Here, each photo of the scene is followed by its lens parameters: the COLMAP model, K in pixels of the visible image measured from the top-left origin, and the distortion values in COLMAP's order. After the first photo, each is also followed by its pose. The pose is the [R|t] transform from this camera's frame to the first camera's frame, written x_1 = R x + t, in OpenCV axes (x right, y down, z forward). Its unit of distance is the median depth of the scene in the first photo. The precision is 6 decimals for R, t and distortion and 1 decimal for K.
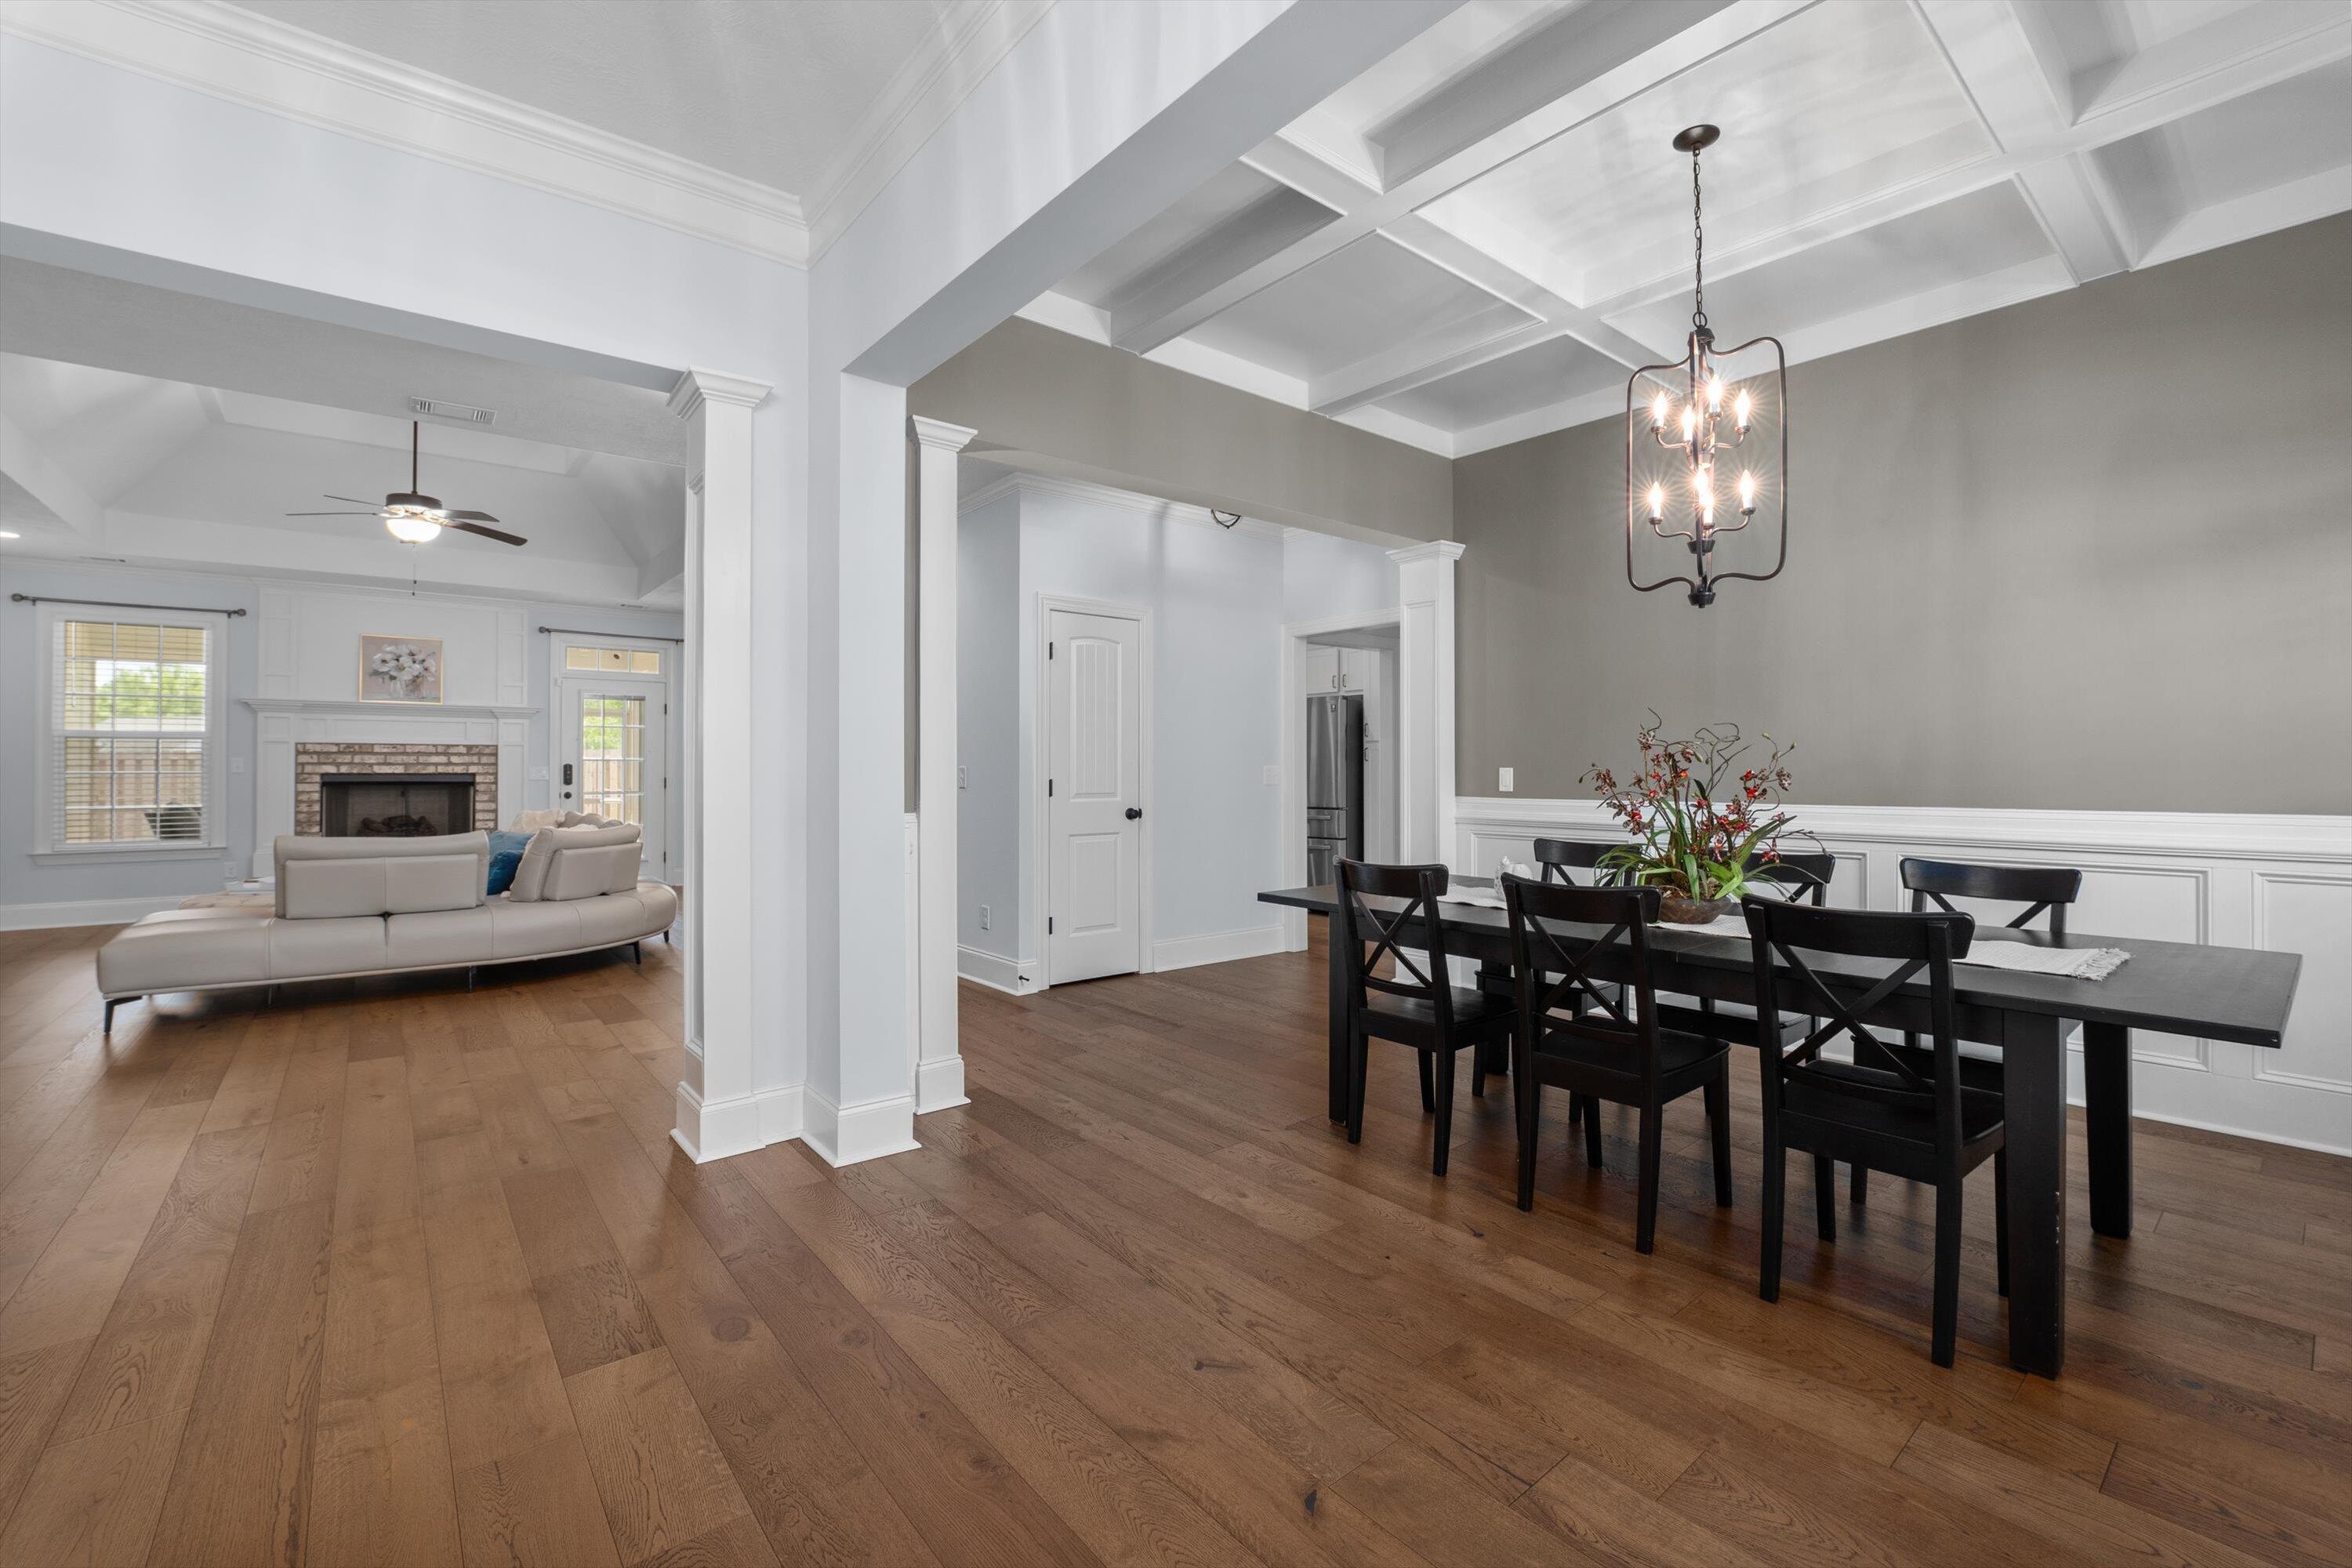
lens RADIAL K [[1006.5, 0, 1179.0], [0, 1006.5, 778.4], [0, 0, 1]] dist [-0.001513, -0.000228]
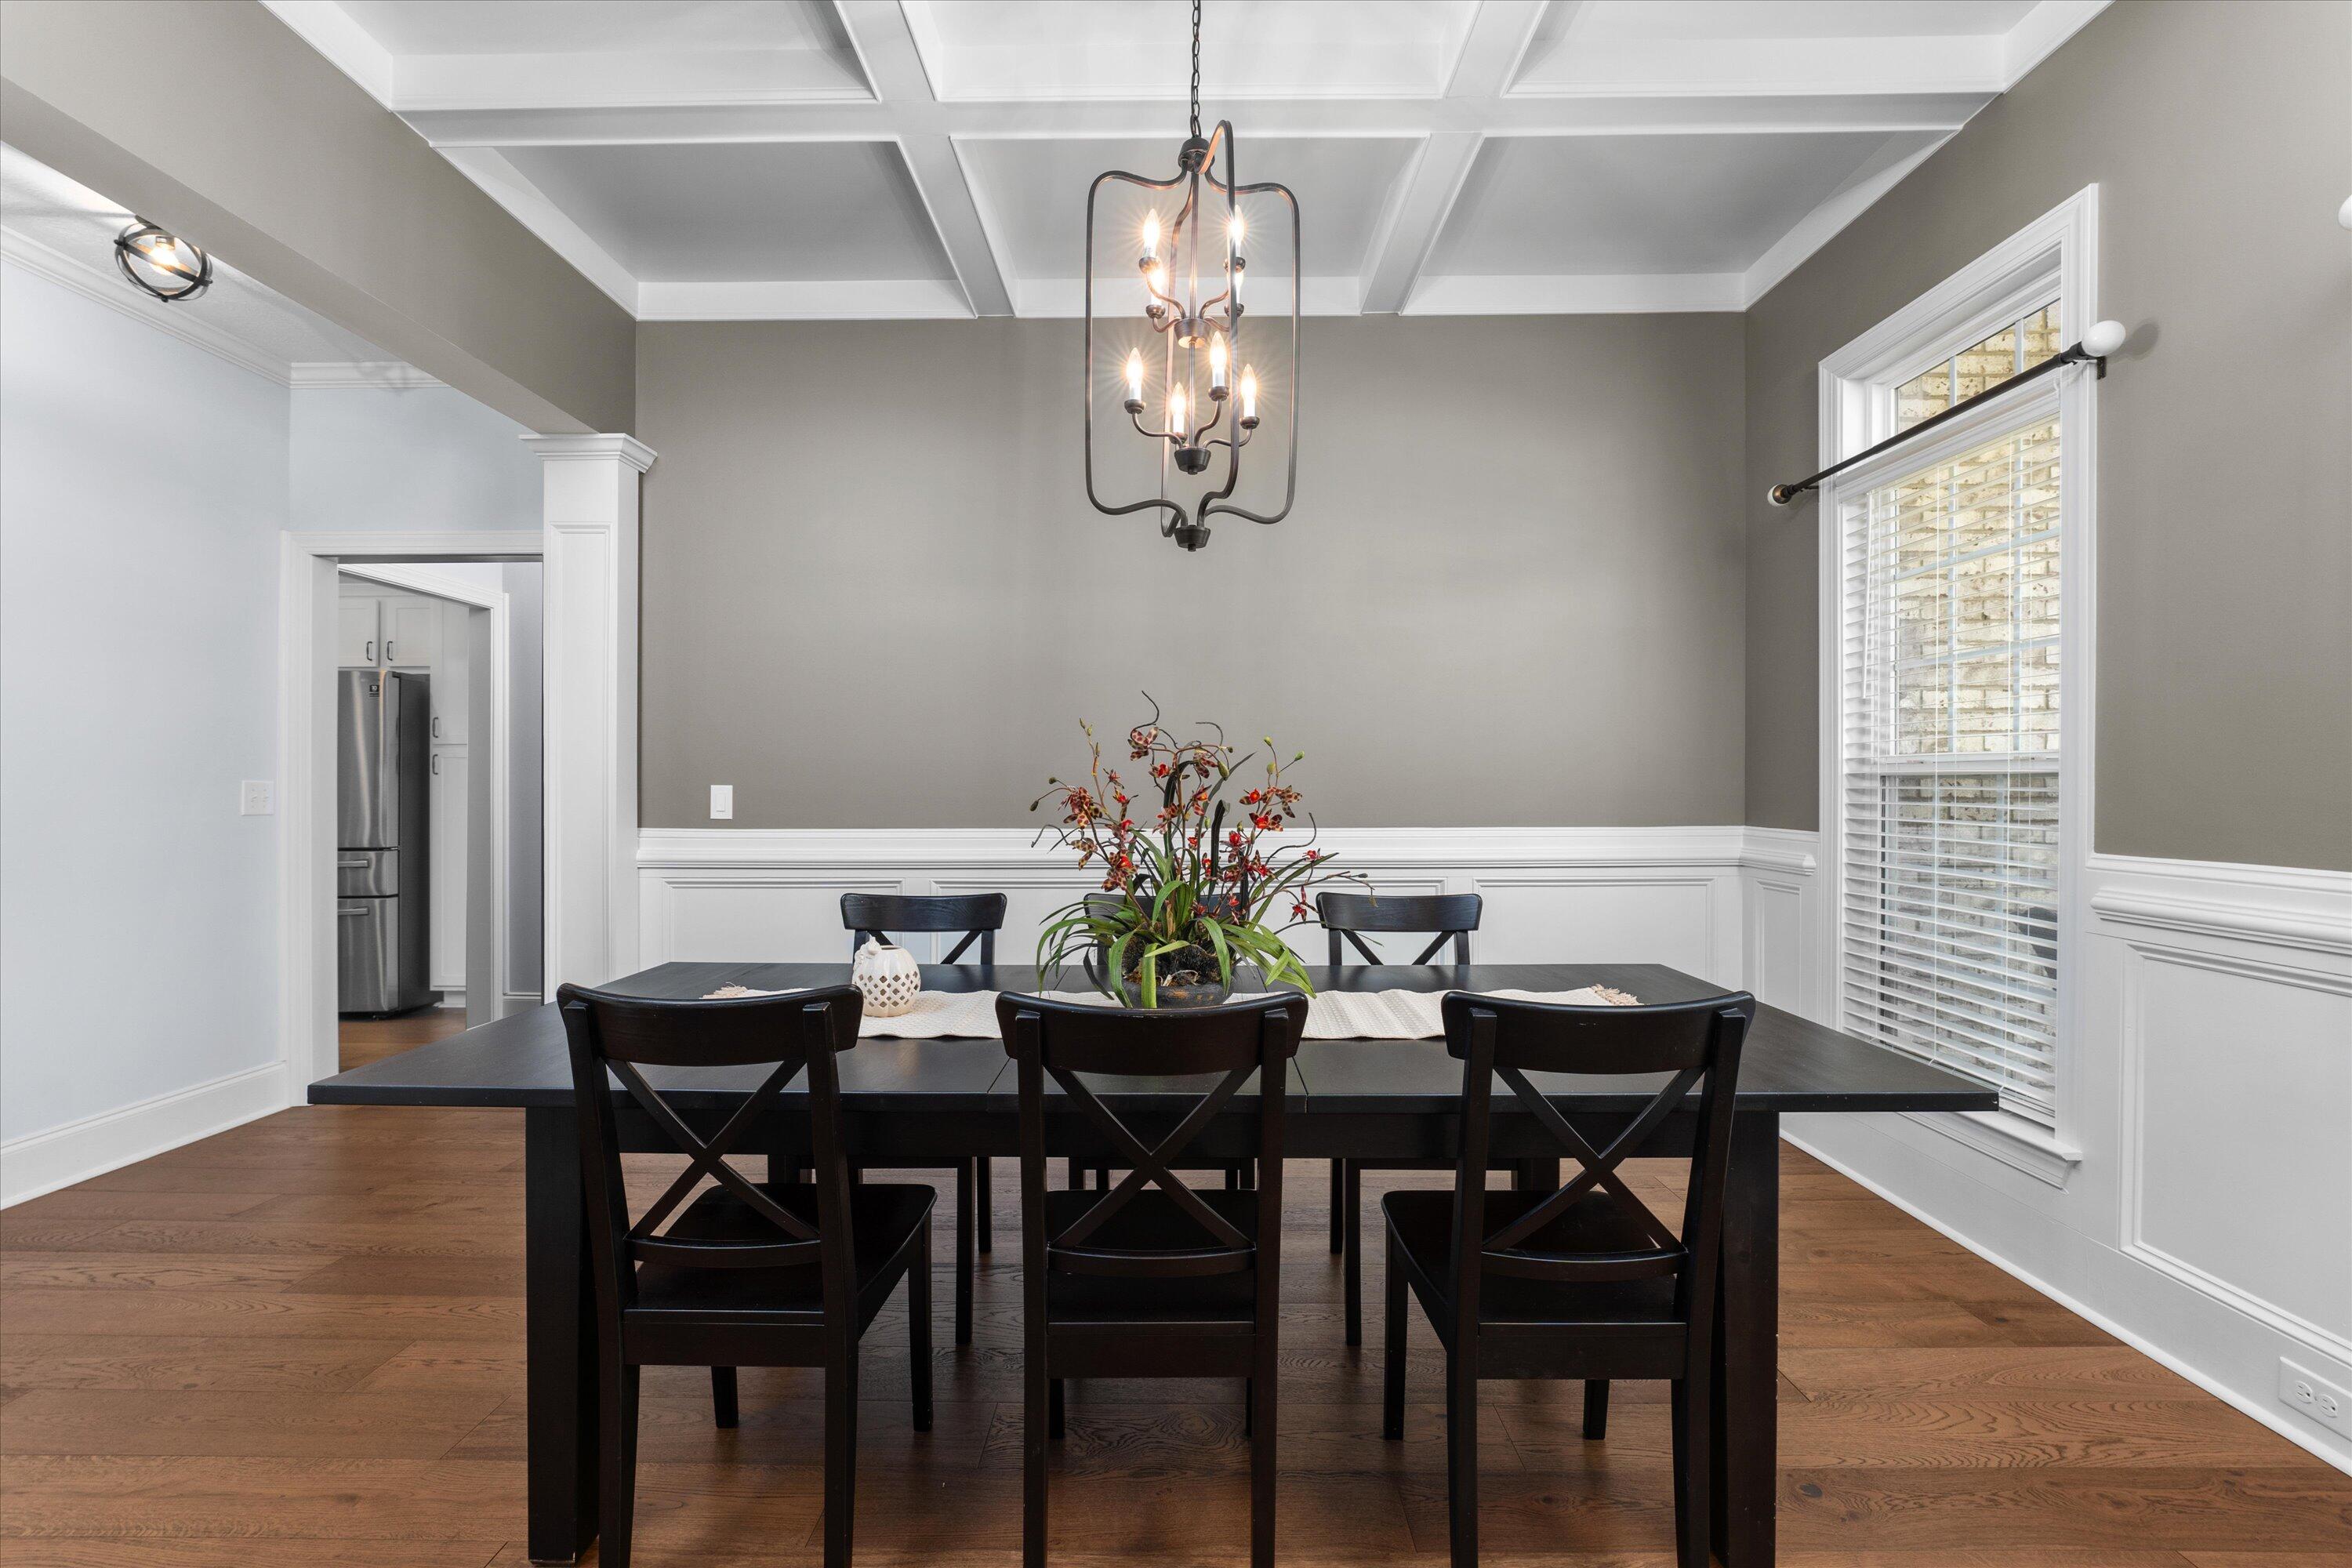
lens RADIAL K [[1013.1, 0, 1172.1], [0, 1013.1, 796.3], [0, 0, 1]] dist [-0.019796, -0.000031]
pose [[0.645617, -0.002140, 0.763659, -0.011764], [0.003605, 0.999993, -0.000245, -0.002466], [-0.763653, 0.002911, 0.645620, 0.549370]]
